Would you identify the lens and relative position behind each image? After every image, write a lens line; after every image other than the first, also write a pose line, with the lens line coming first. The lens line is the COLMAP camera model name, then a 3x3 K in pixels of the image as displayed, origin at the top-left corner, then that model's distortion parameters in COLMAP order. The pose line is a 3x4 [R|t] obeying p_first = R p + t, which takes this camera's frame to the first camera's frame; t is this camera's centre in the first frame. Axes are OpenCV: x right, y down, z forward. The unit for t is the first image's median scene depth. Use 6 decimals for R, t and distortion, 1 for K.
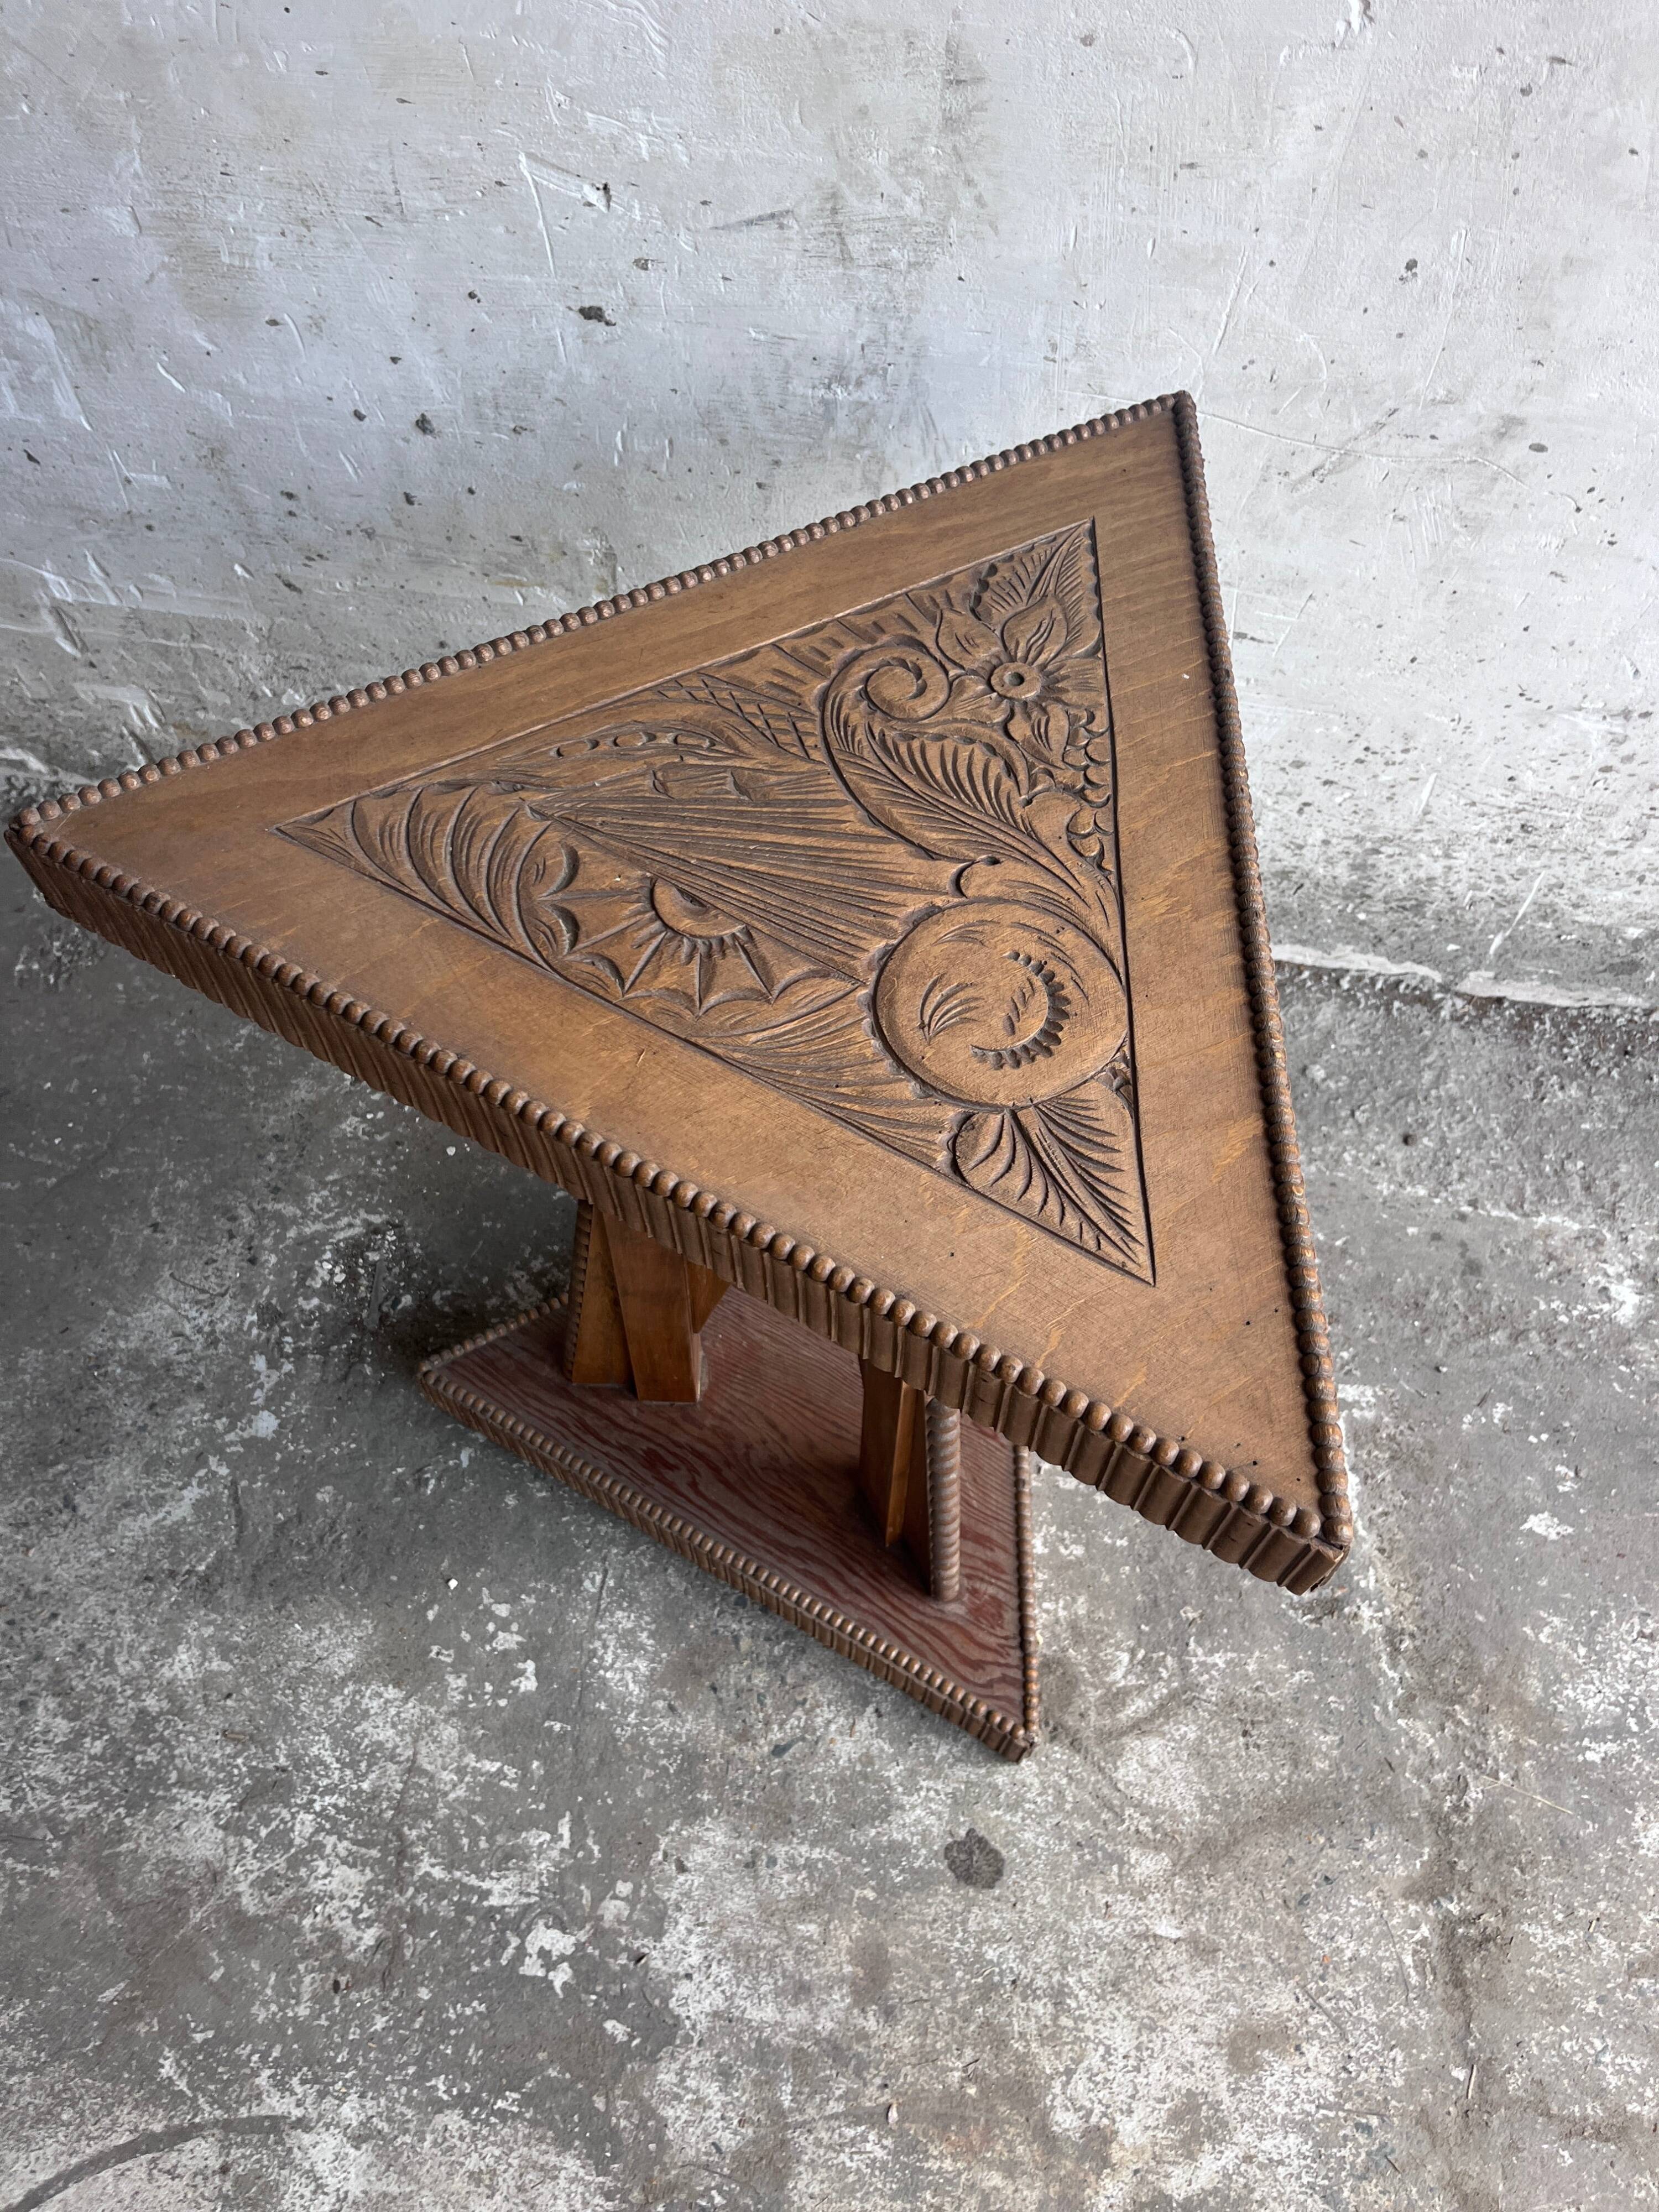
lens RADIAL K [[1710.6, 0, 833.6], [0, 1710.6, 1120.7], [0, 0, 1]] dist [0.038861, -0.050149]
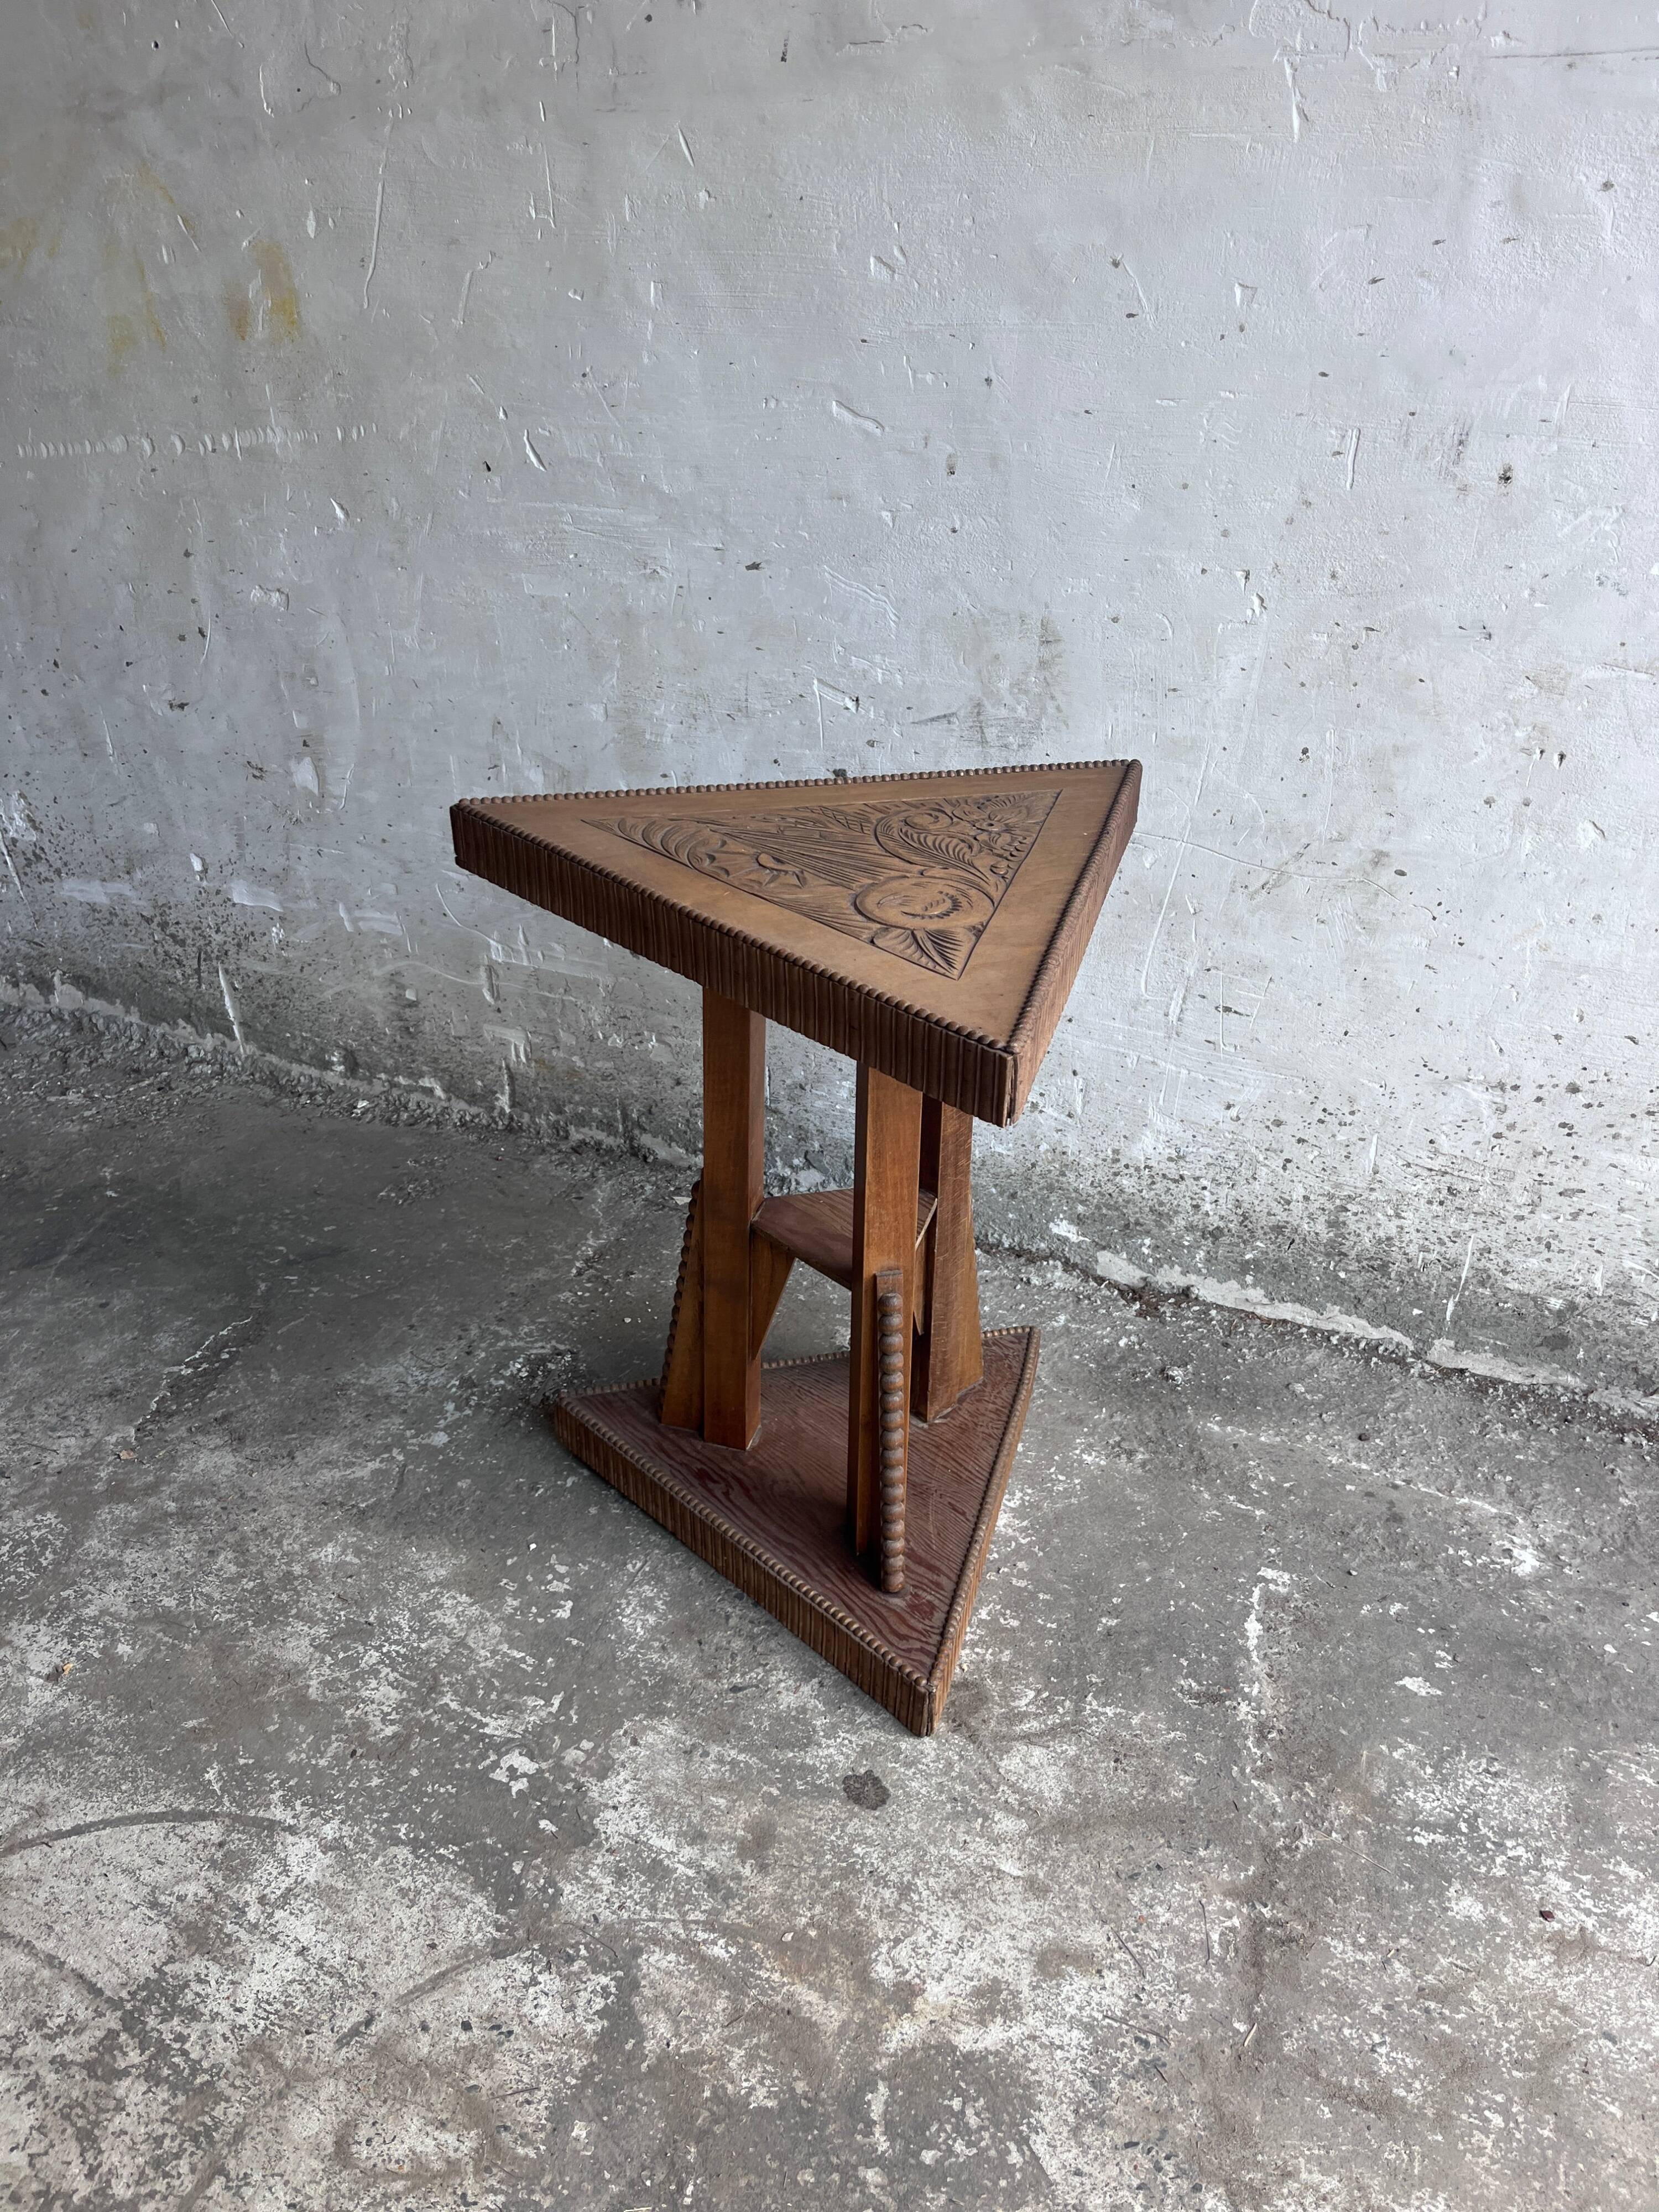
lens RADIAL K [[1707.7, 0, 805.3], [0, 1707.7, 1113.8], [0, 0, 1]] dist [0.041754, -0.057603]
pose [[0.962551, 0.131580, -0.237030, 0.257851], [-0.232959, 0.848631, -0.474927, 0.596564], [0.138660, 0.512360, 0.847503, -0.256684]]
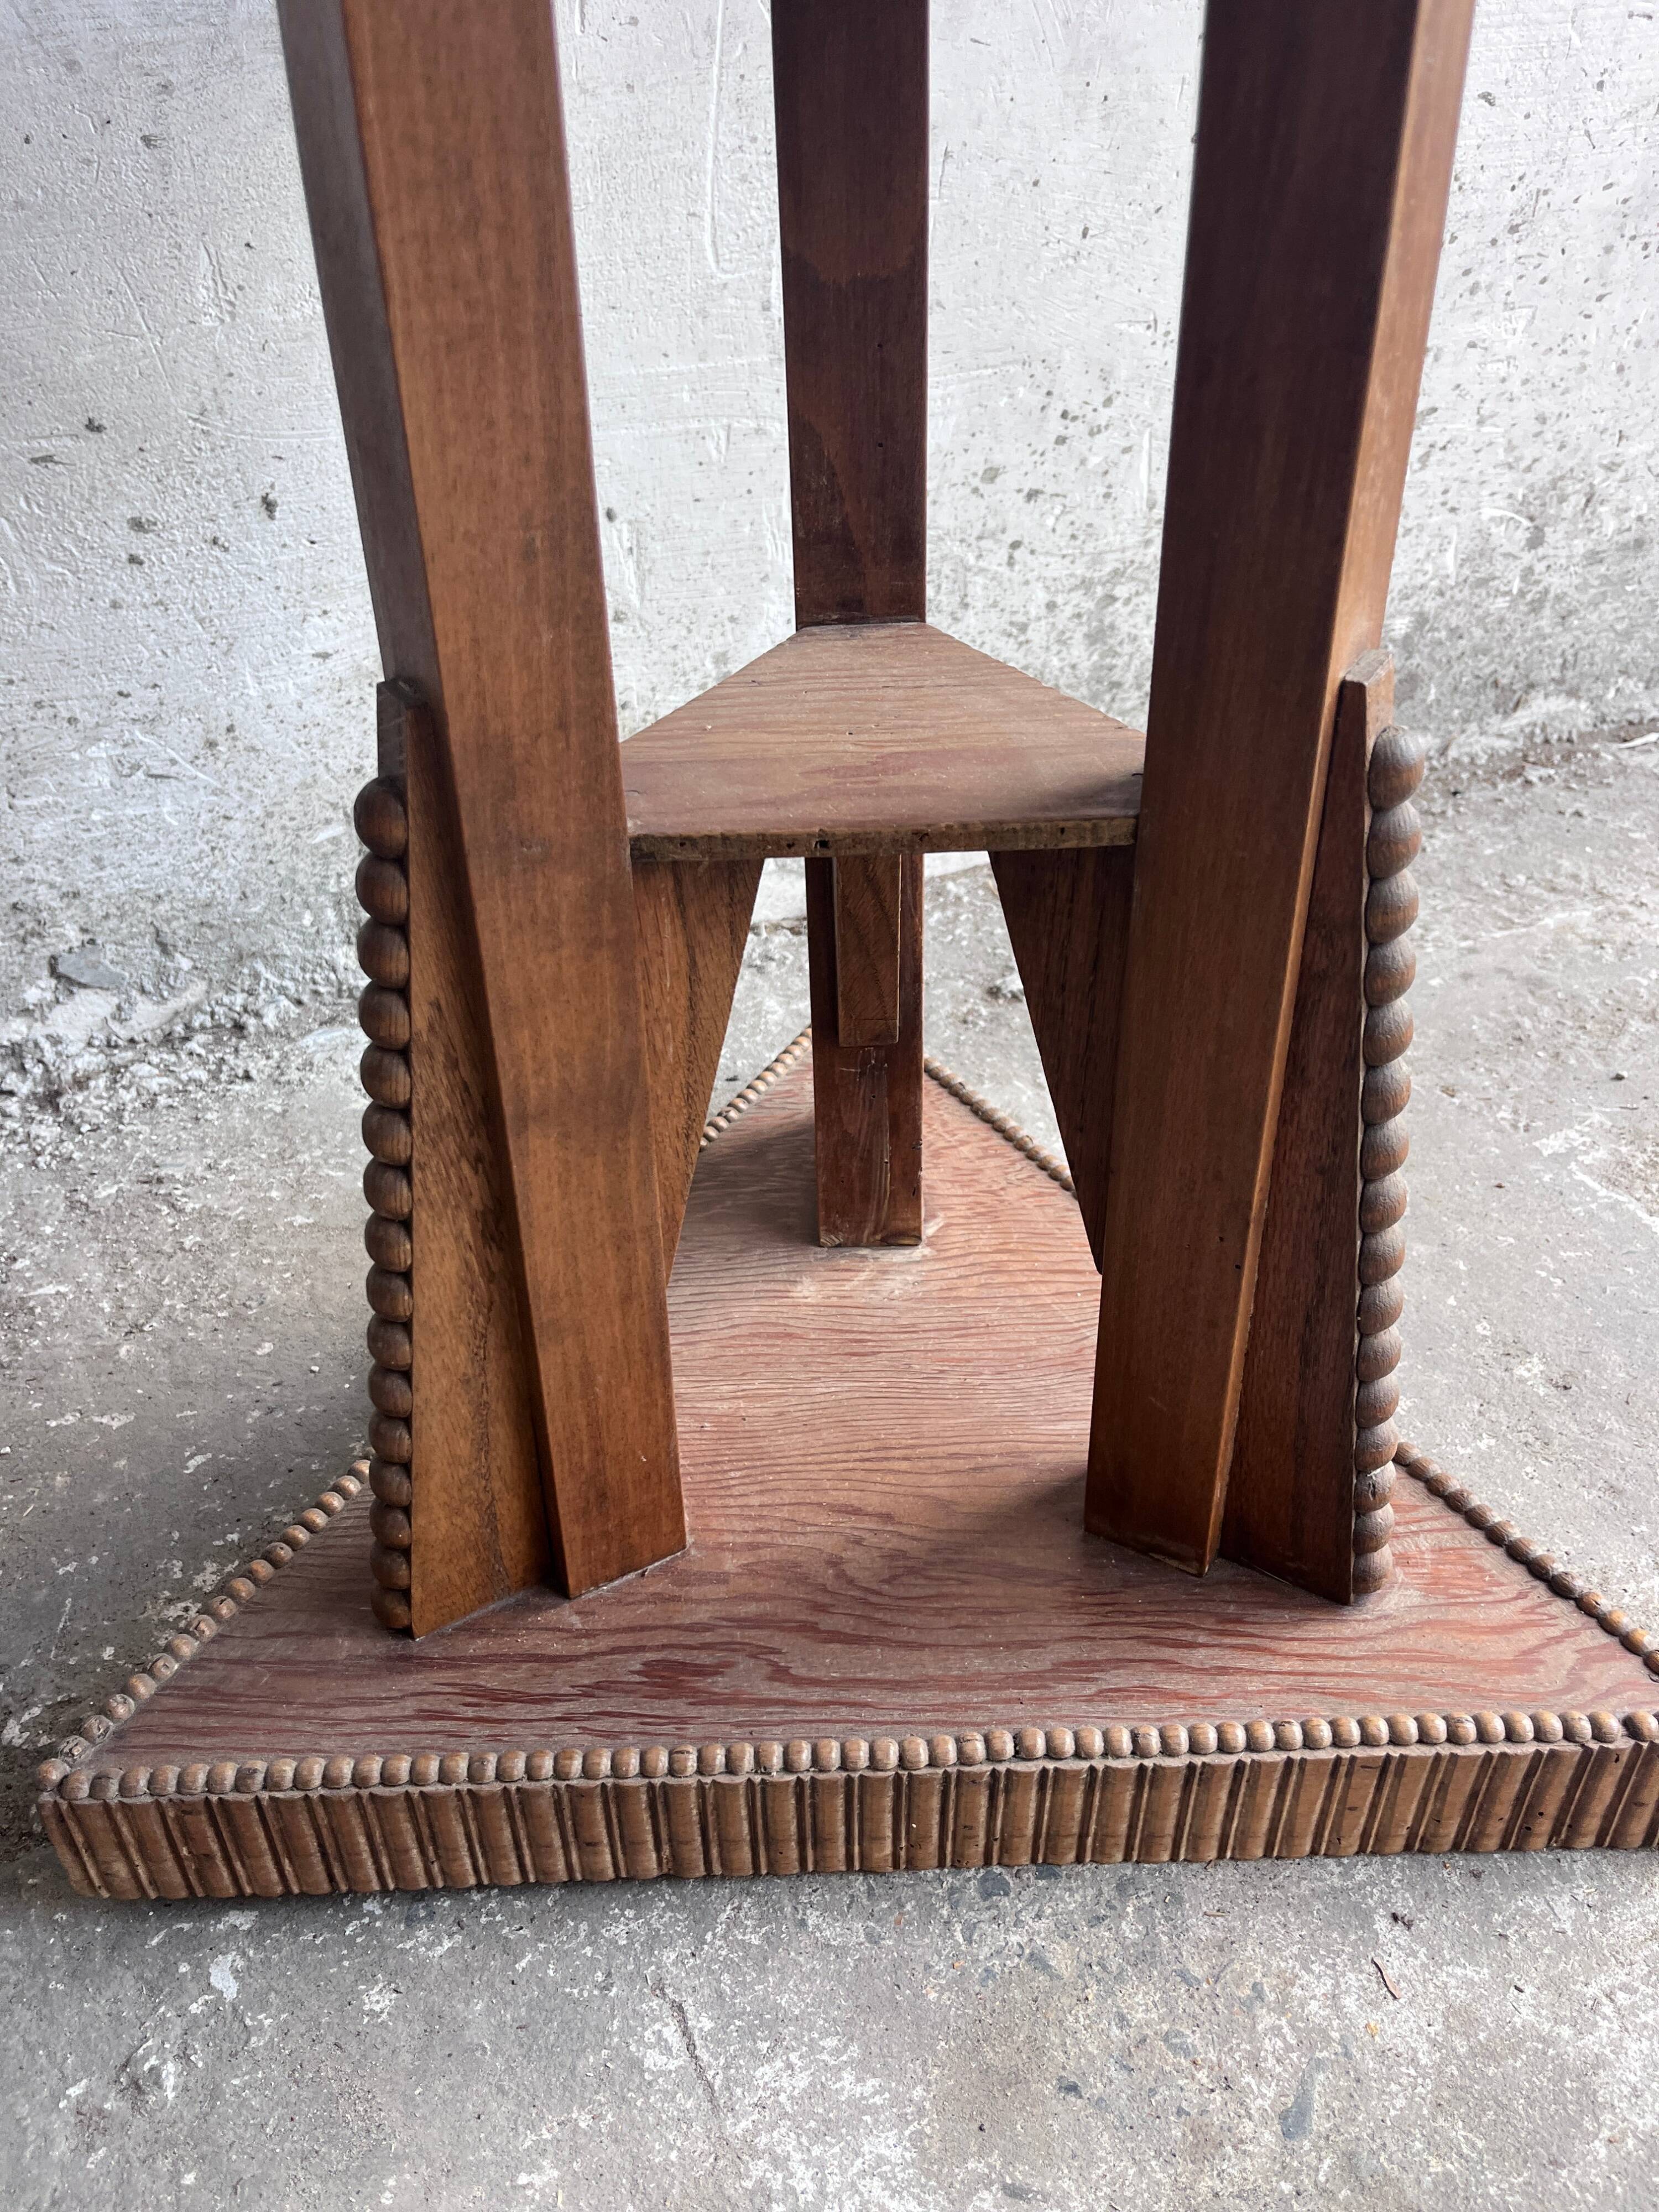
lens RADIAL K [[1710.6, 0, 833.6], [0, 1710.6, 1120.7], [0, 0, 1]] dist [0.038861, -0.050149]
pose [[0.844021, -0.331029, 0.421958, -0.218905], [0.479473, 0.818244, -0.317147, 0.253384], [-0.240280, 0.469996, 0.849334, 0.577322]]
